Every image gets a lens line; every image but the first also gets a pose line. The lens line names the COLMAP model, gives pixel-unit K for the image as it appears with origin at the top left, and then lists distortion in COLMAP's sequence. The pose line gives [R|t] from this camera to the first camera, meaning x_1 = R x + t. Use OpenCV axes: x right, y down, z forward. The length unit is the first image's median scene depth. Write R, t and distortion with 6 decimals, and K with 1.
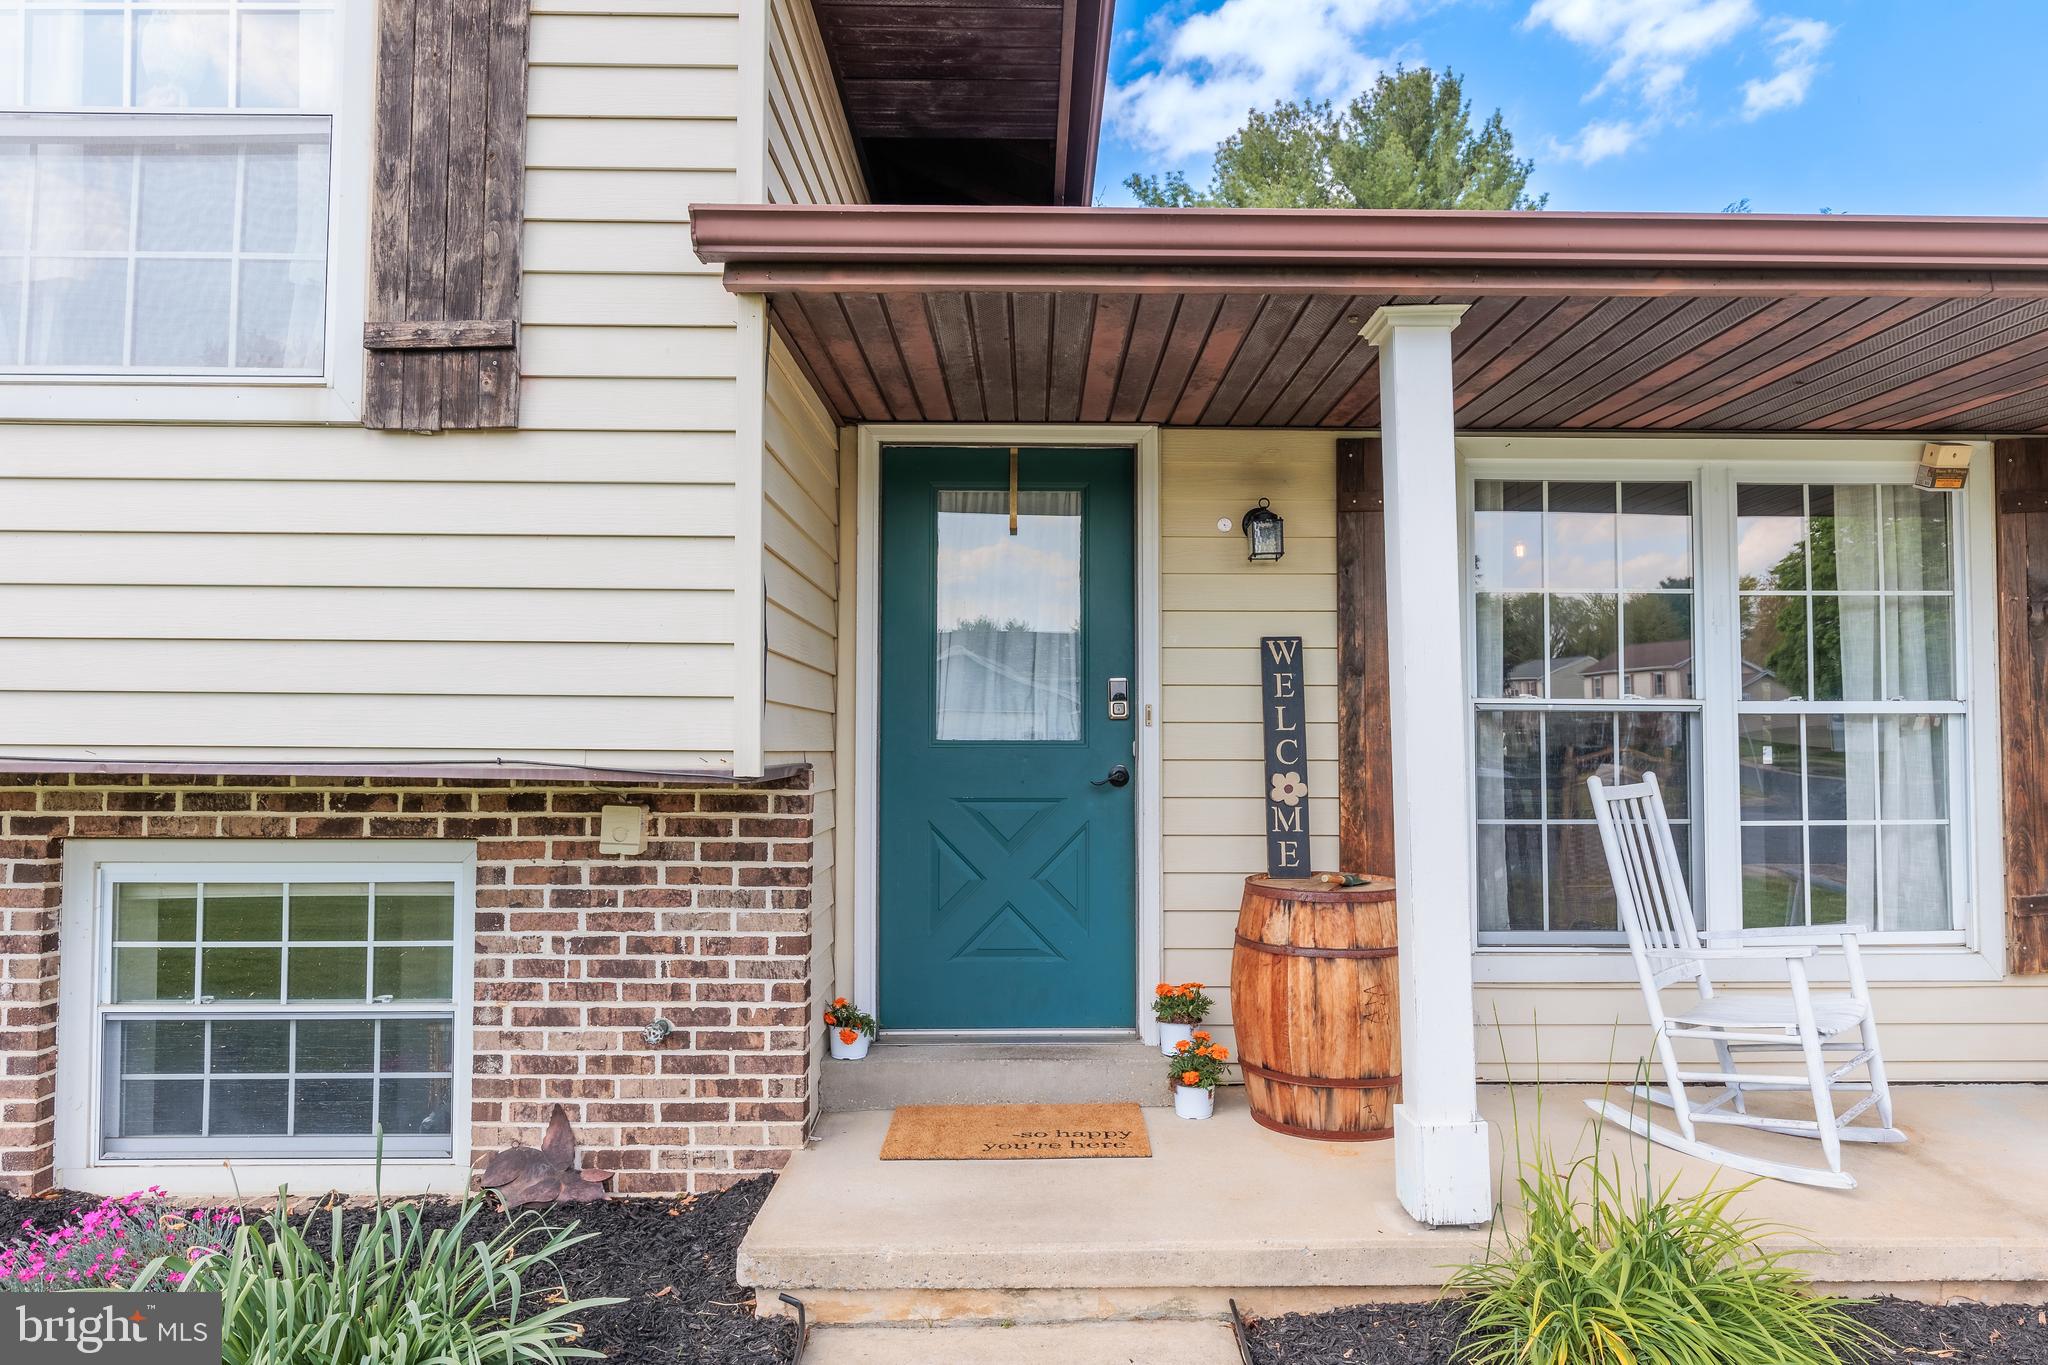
lens RADIAL K [[1228.6, 0, 1037.9], [0, 1228.6, 693.2], [0, 0, 1]] dist [0.001275, 0.000700]
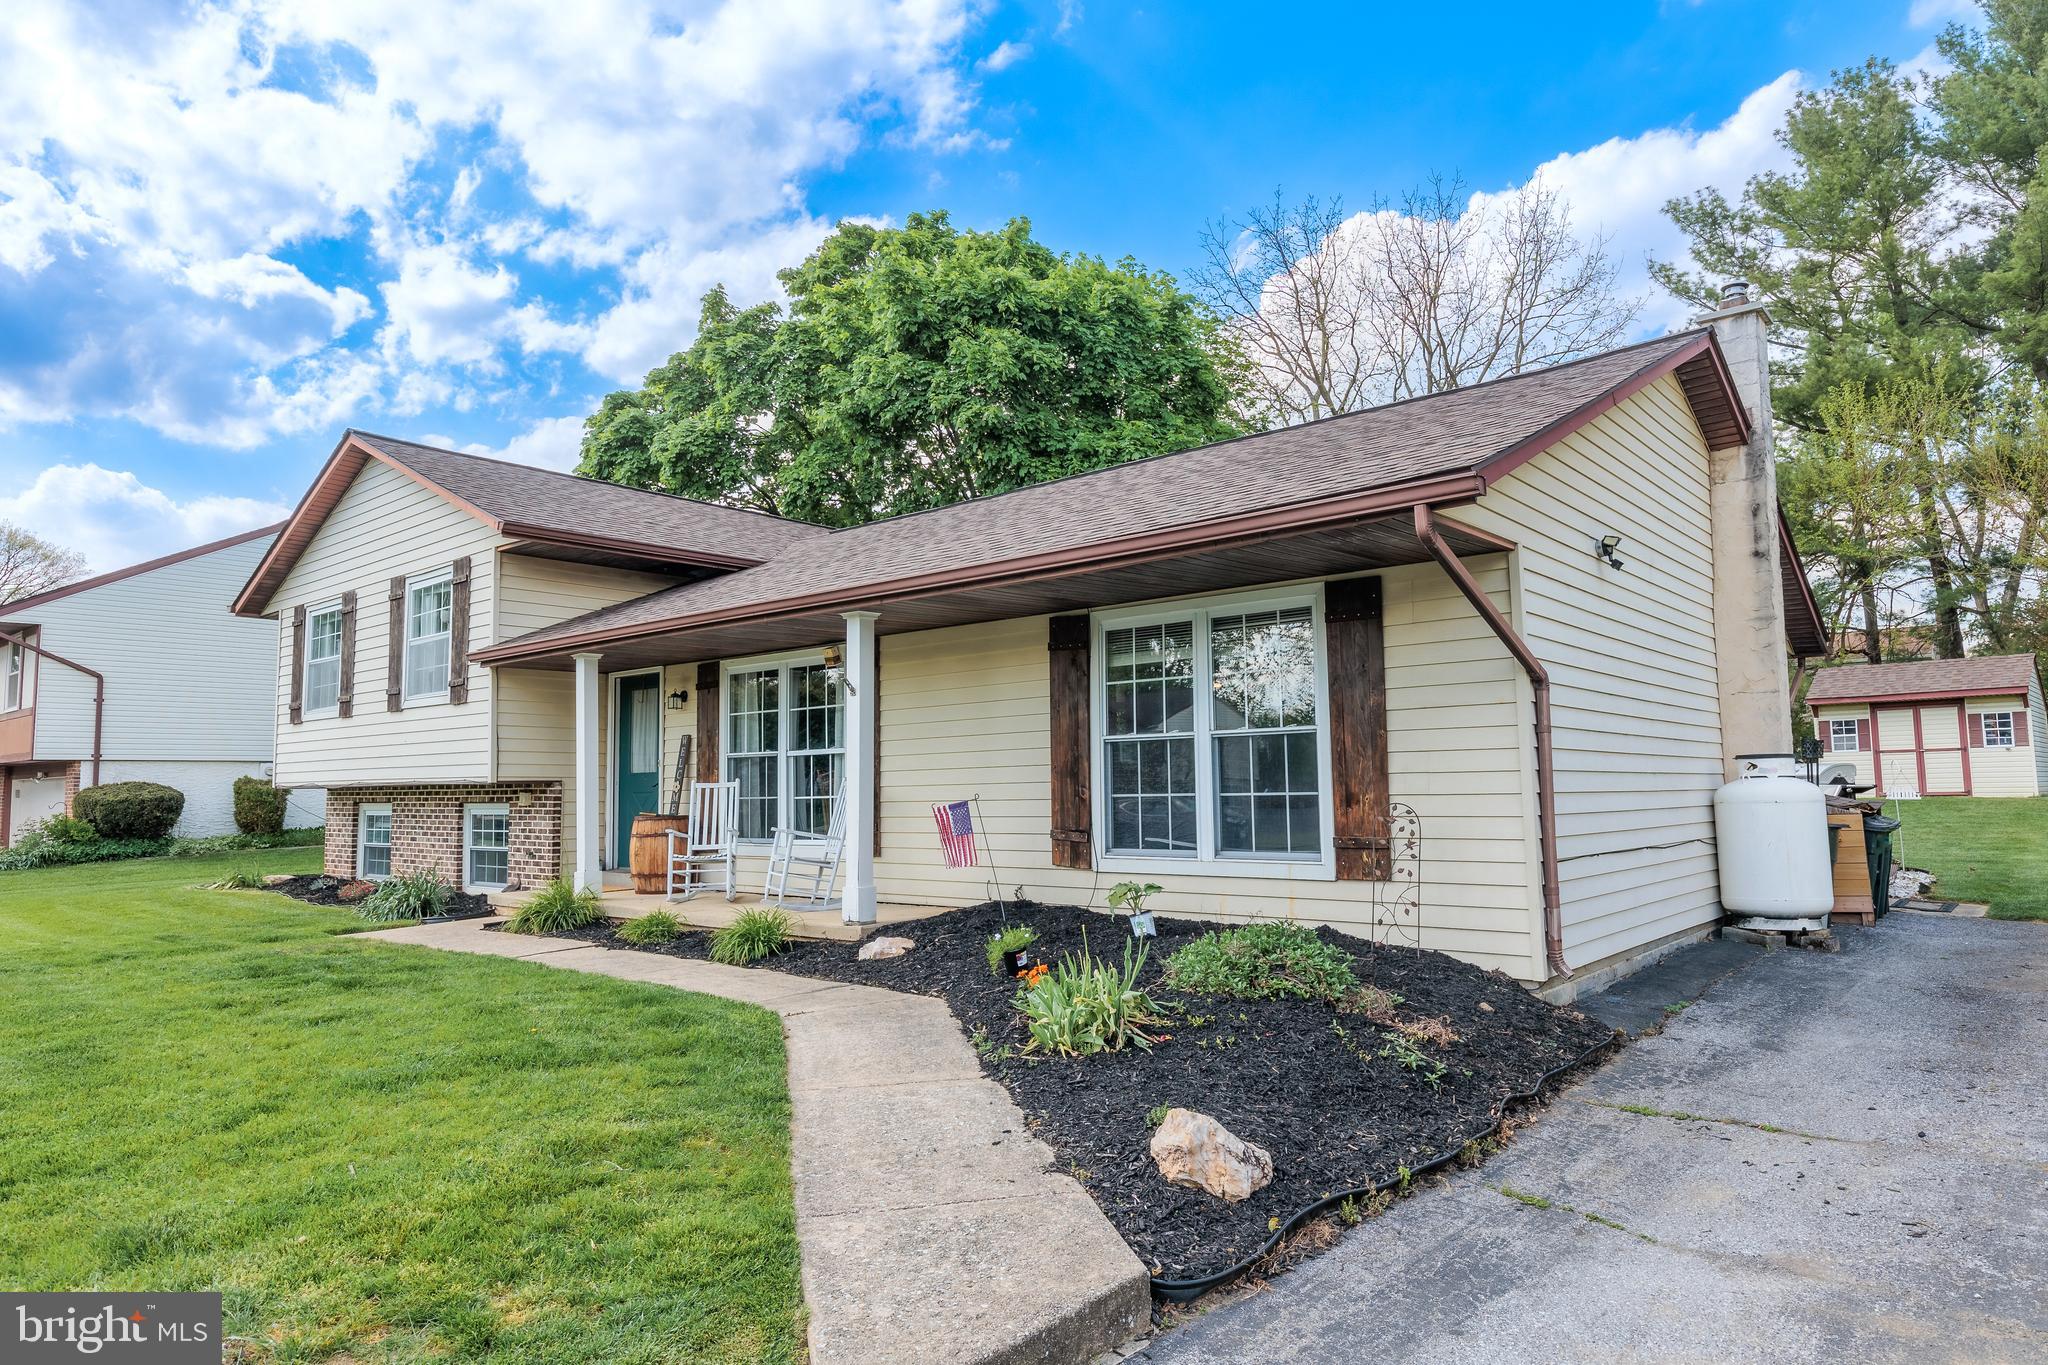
lens RADIAL K [[1228.6, 0, 1020.3], [0, 1228.6, 685.4], [0, 0, 1]] dist [0.001275, 0.000700]
pose [[0.745769, -0.069372, -0.662582, 3.108654], [0.051703, 0.997591, -0.046253, 0.016535], [0.664195, 0.000236, 0.747559, -0.745111]]
